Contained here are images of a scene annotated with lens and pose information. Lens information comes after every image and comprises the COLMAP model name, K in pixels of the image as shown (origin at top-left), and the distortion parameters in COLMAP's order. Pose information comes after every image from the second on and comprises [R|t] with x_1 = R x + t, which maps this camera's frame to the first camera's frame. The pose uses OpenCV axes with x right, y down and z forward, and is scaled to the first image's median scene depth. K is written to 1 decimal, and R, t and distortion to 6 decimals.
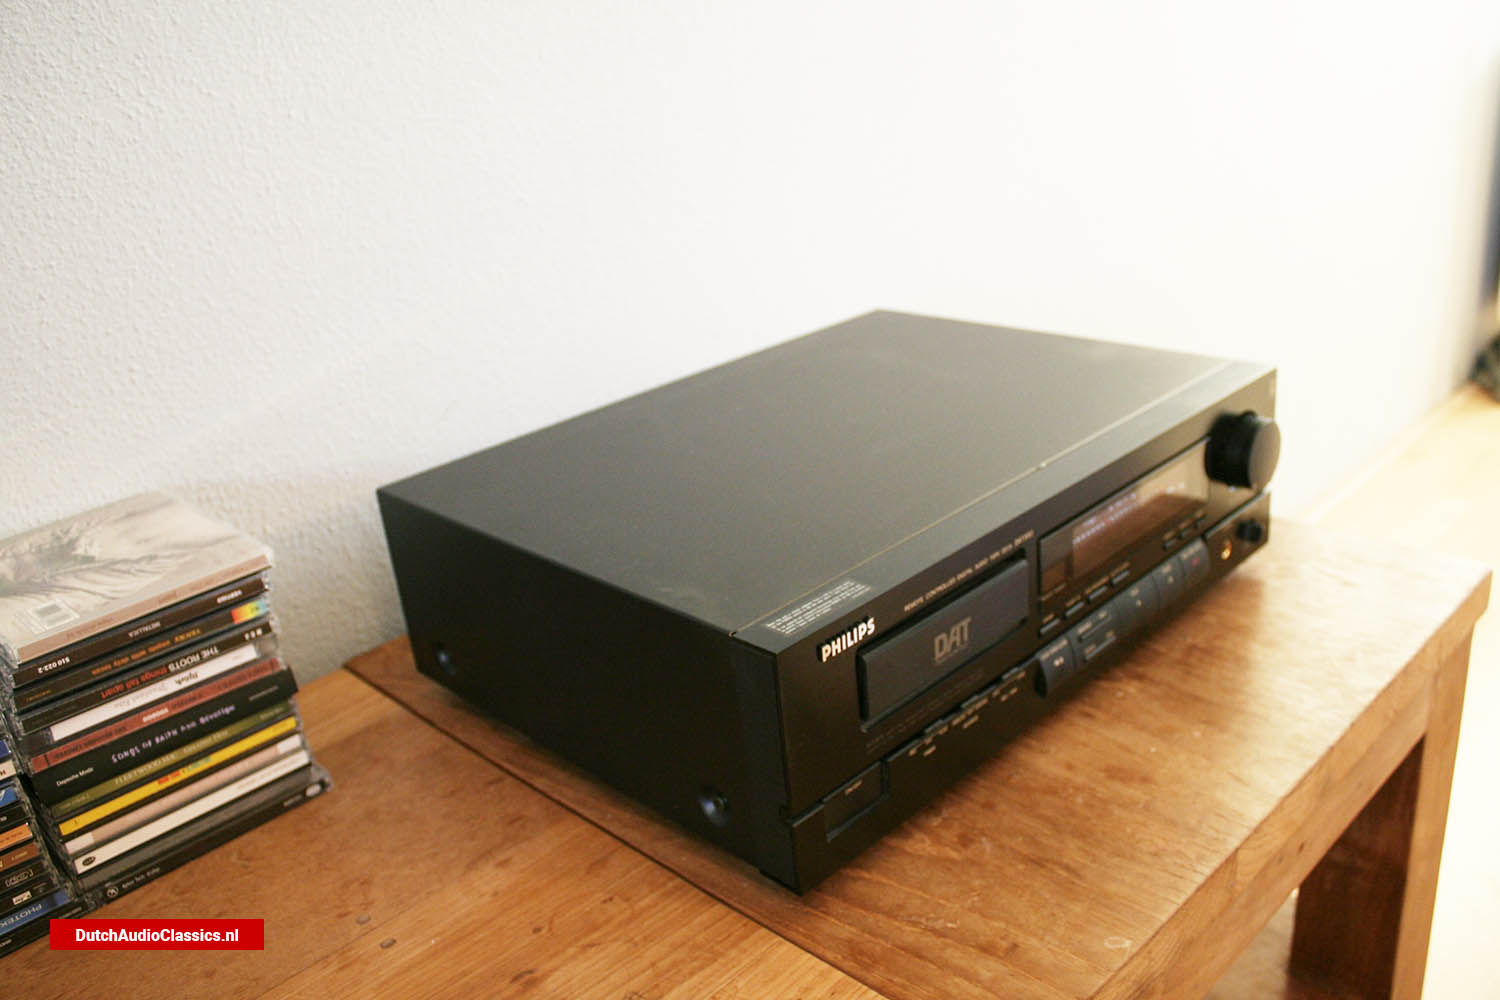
lens RADIAL K [[1299.0, 0, 758.3], [0, 1299.0, 507.6], [0, 0, 1]] dist [-0.167106, 0.123680]
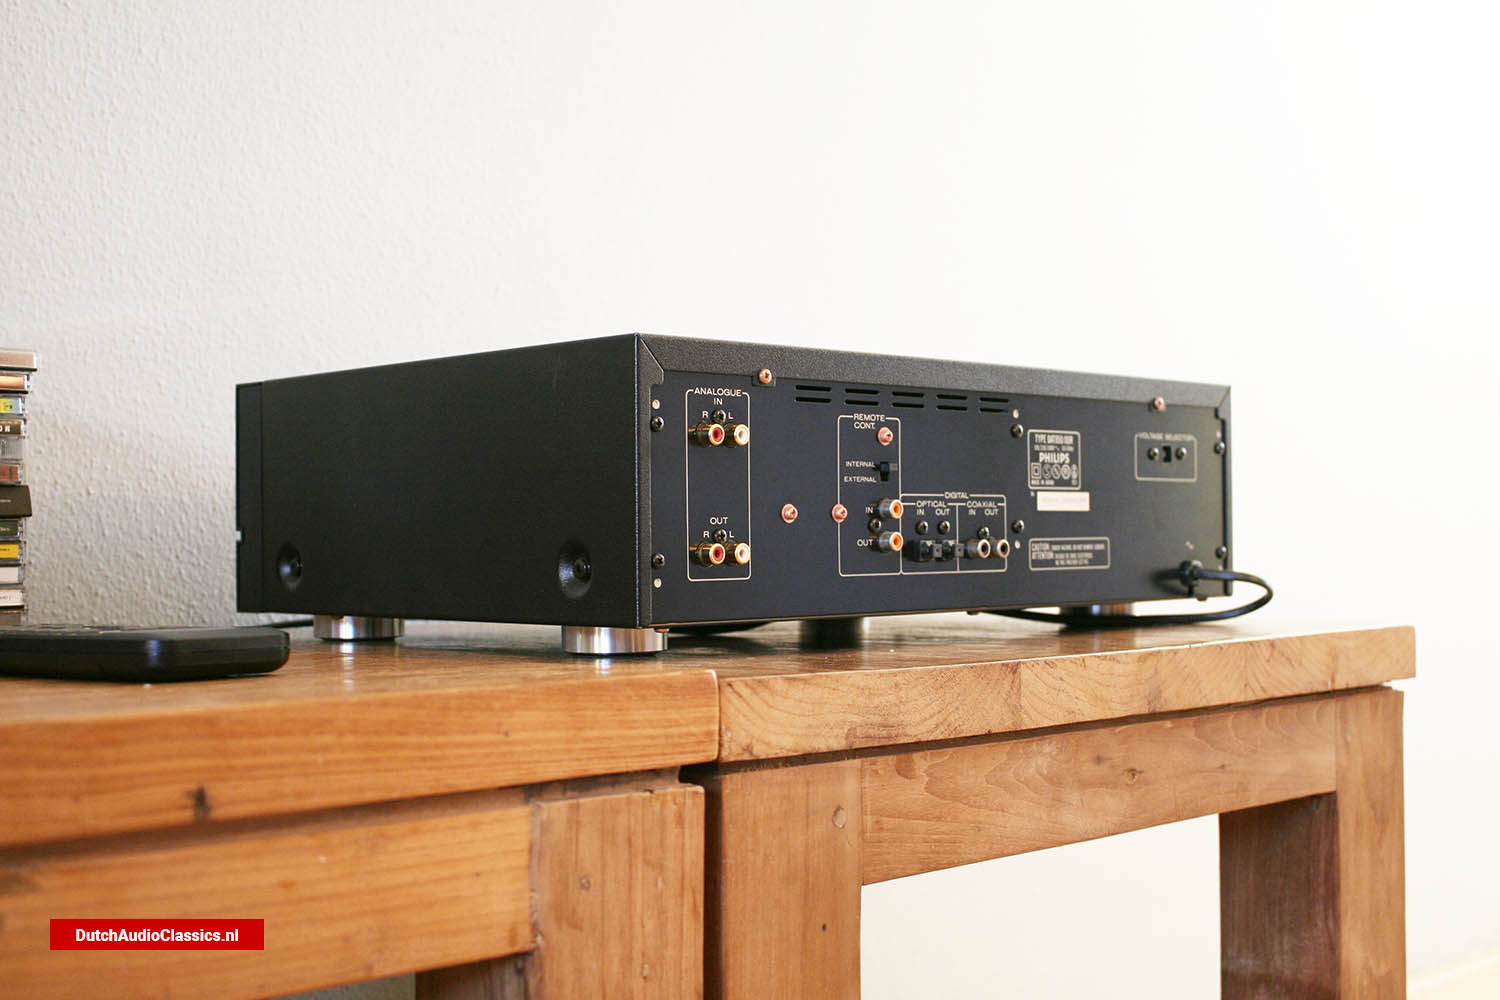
lens RADIAL K [[1974.0, 0, 753.4], [0, 1974.0, 495.4], [0, 0, 1]] dist [-0.057046, 0.000000]
pose [[0.996260, 0.086137, -0.006868, 0.176051], [-0.081658, 0.912498, -0.400849, 0.707262], [-0.028261, 0.399911, 0.916118, -0.333407]]
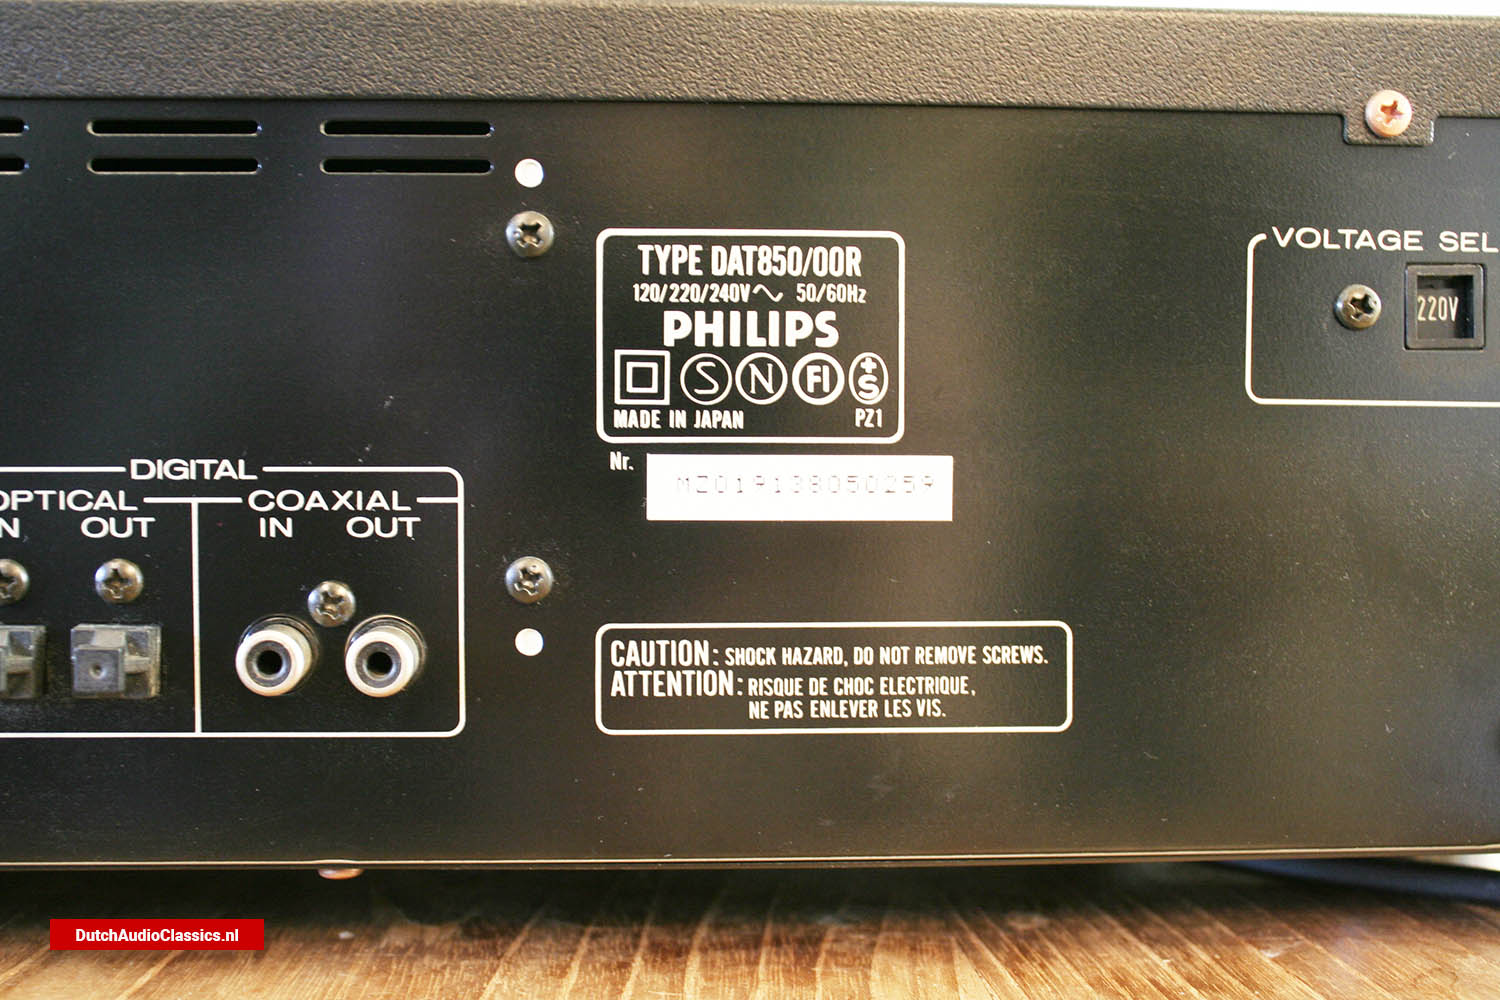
lens RADIAL K [[1838.8, 0, 752.6], [0, 1838.8, 503.0], [0, 0, 1]] dist [-0.067257, 0.000000]
pose [[0.755613, 0.127857, -0.642419, 0.680439], [-0.319292, 0.928249, -0.190806, 0.123273], [0.571928, 0.349294, 0.742221, 0.841506]]
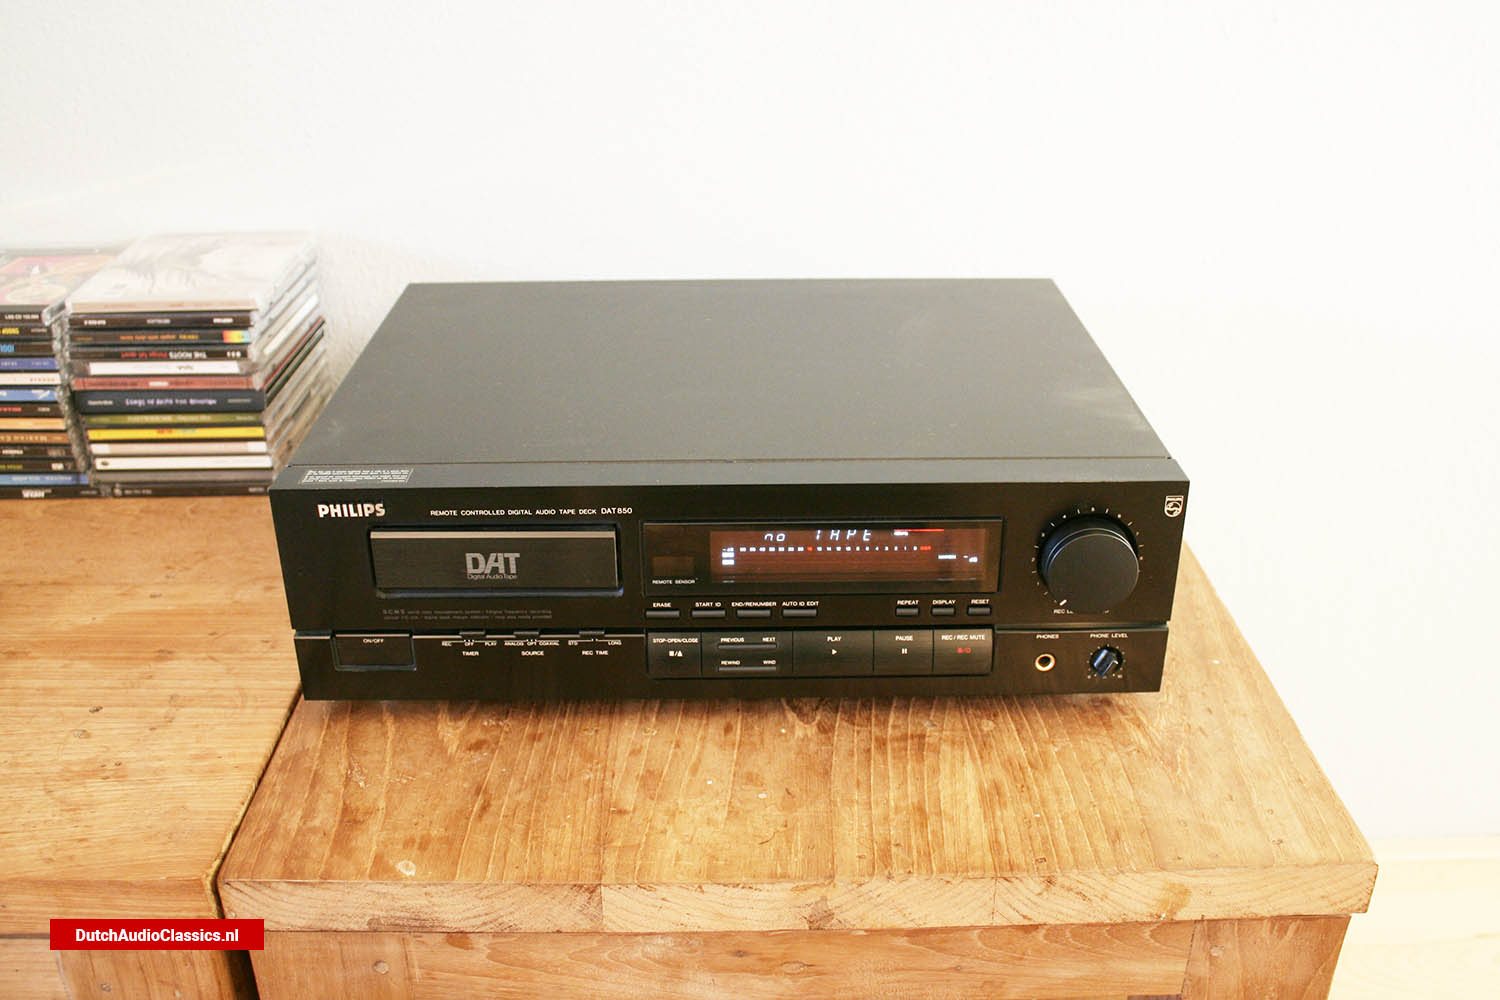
lens RADIAL K [[1429.2, 0, 745.6], [0, 1429.2, 499.1], [0, 0, 1]] dist [-0.092145, 0.000000]
pose [[0.716093, 0.386486, -0.581239, 0.923056], [-0.321052, 0.921776, 0.217381, -0.259107], [0.619787, 0.030942, 0.784160, 0.195946]]
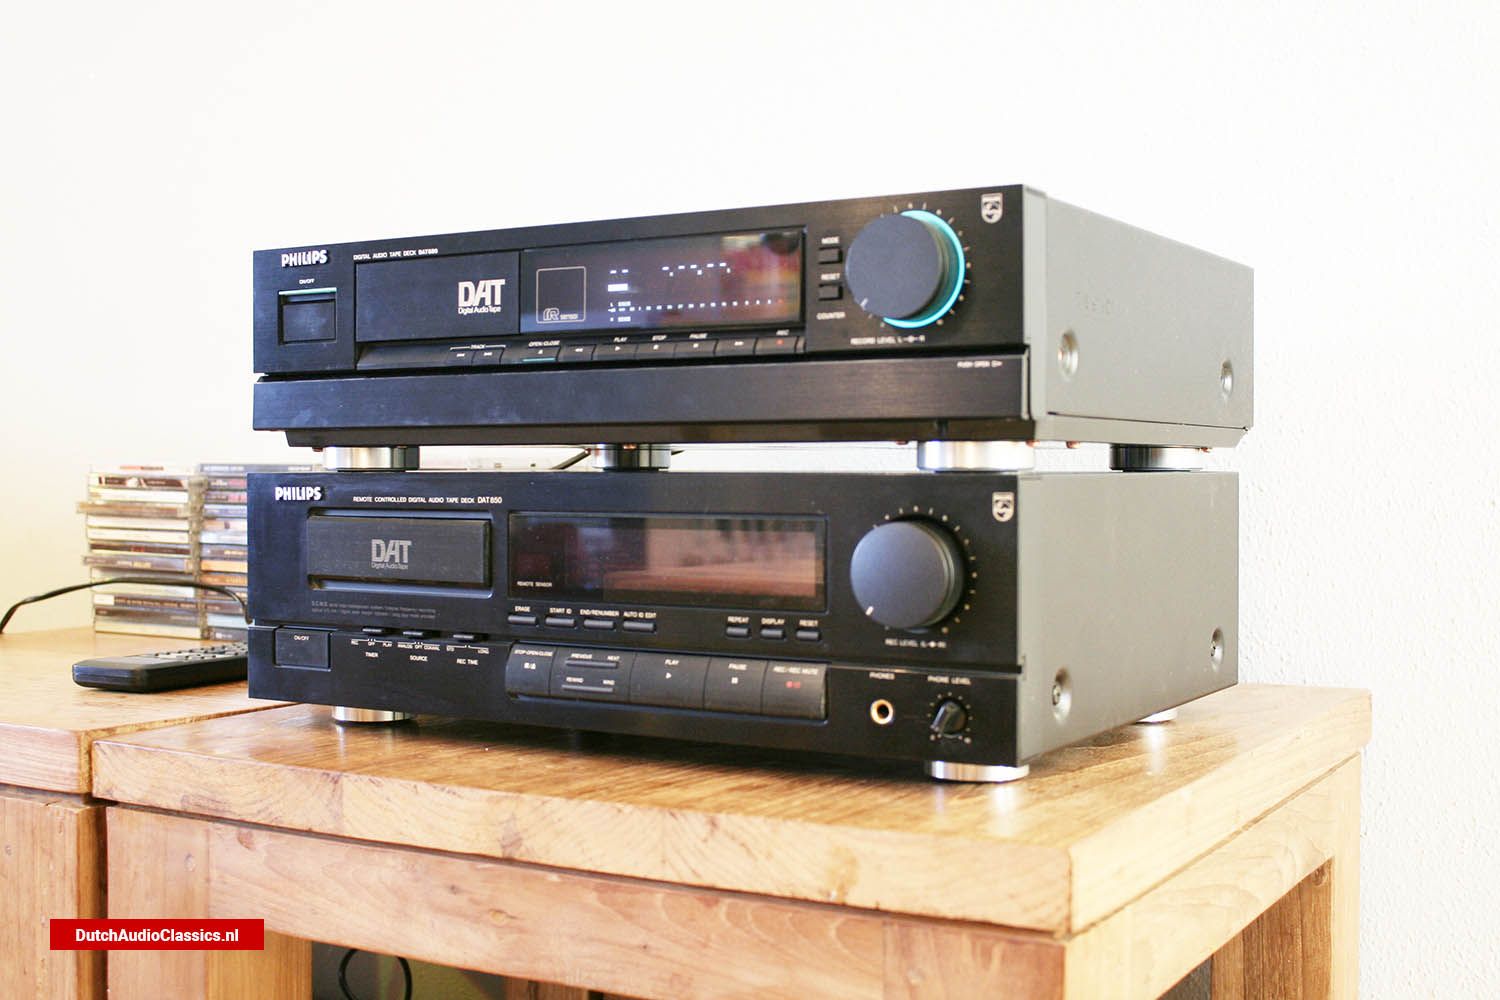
lens RADIAL K [[1814.8, 0, 750.9], [0, 1814.8, 494.8], [0, 0, 1]] dist [-0.059482, 0.000000]
pose [[0.257701, 0.114485, -0.959418, 1.712286], [-0.388791, 0.921310, 0.005508, -0.064370], [0.884552, 0.371594, 0.281933, 0.755982]]
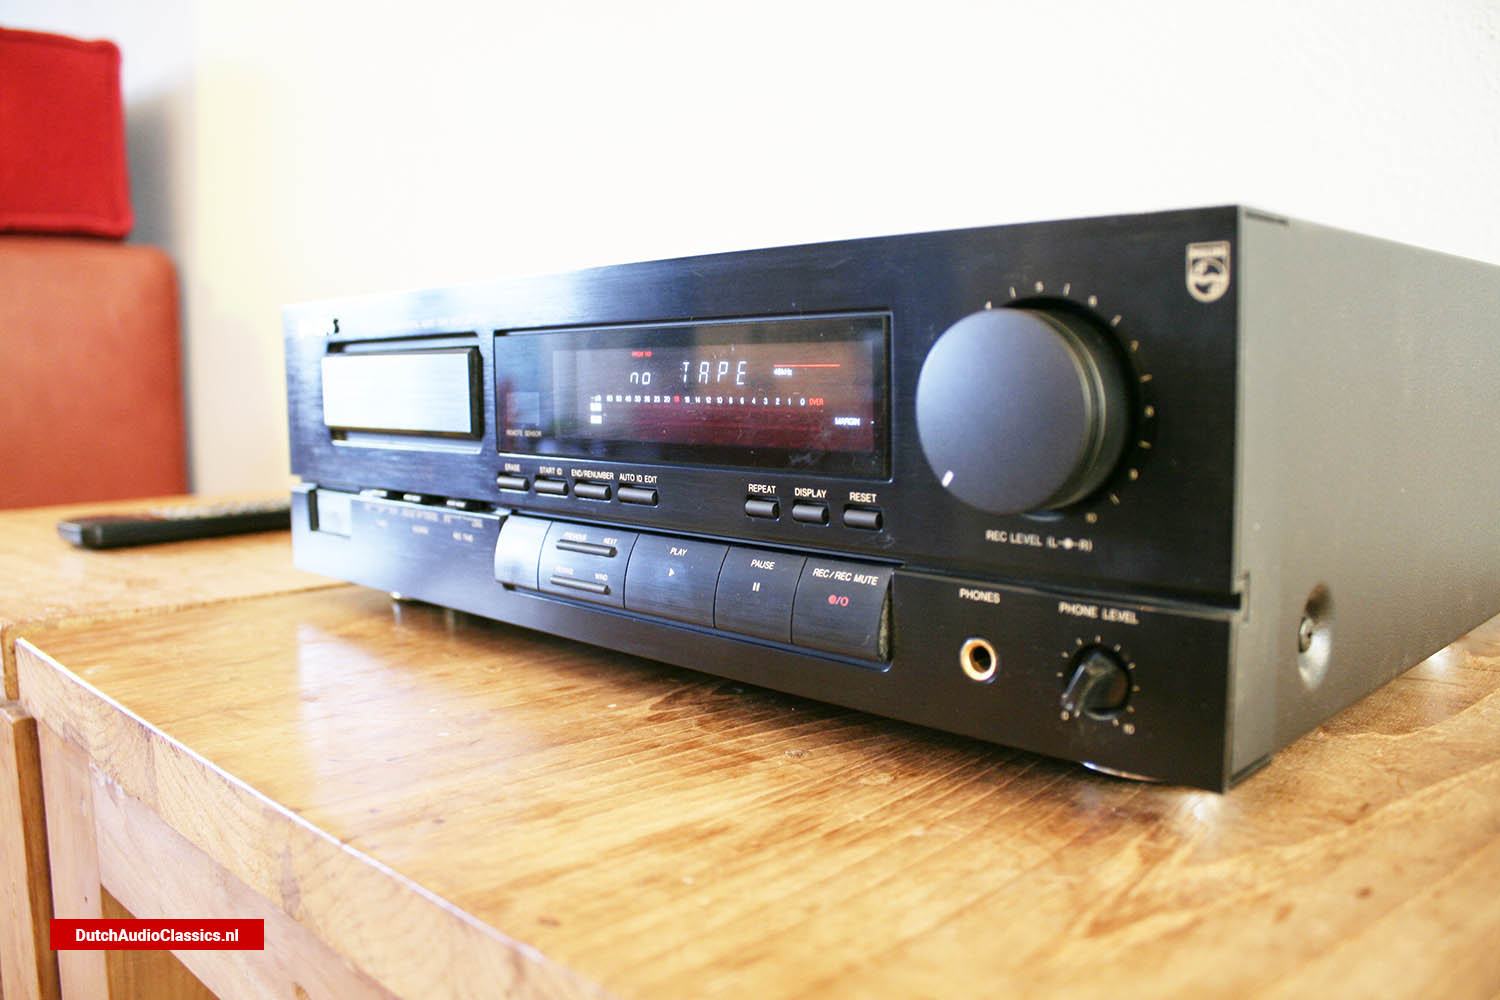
lens RADIAL K [[1209.5, 0, 751.7], [0, 1209.5, 497.2], [0, 0, 1]] dist [-0.166118, 0.127511]
pose [[0.009680, 0.204767, -0.978763, 0.908715], [-0.364088, 0.912343, 0.187271, -0.070125], [0.931314, 0.354543, 0.083385, 1.134916]]
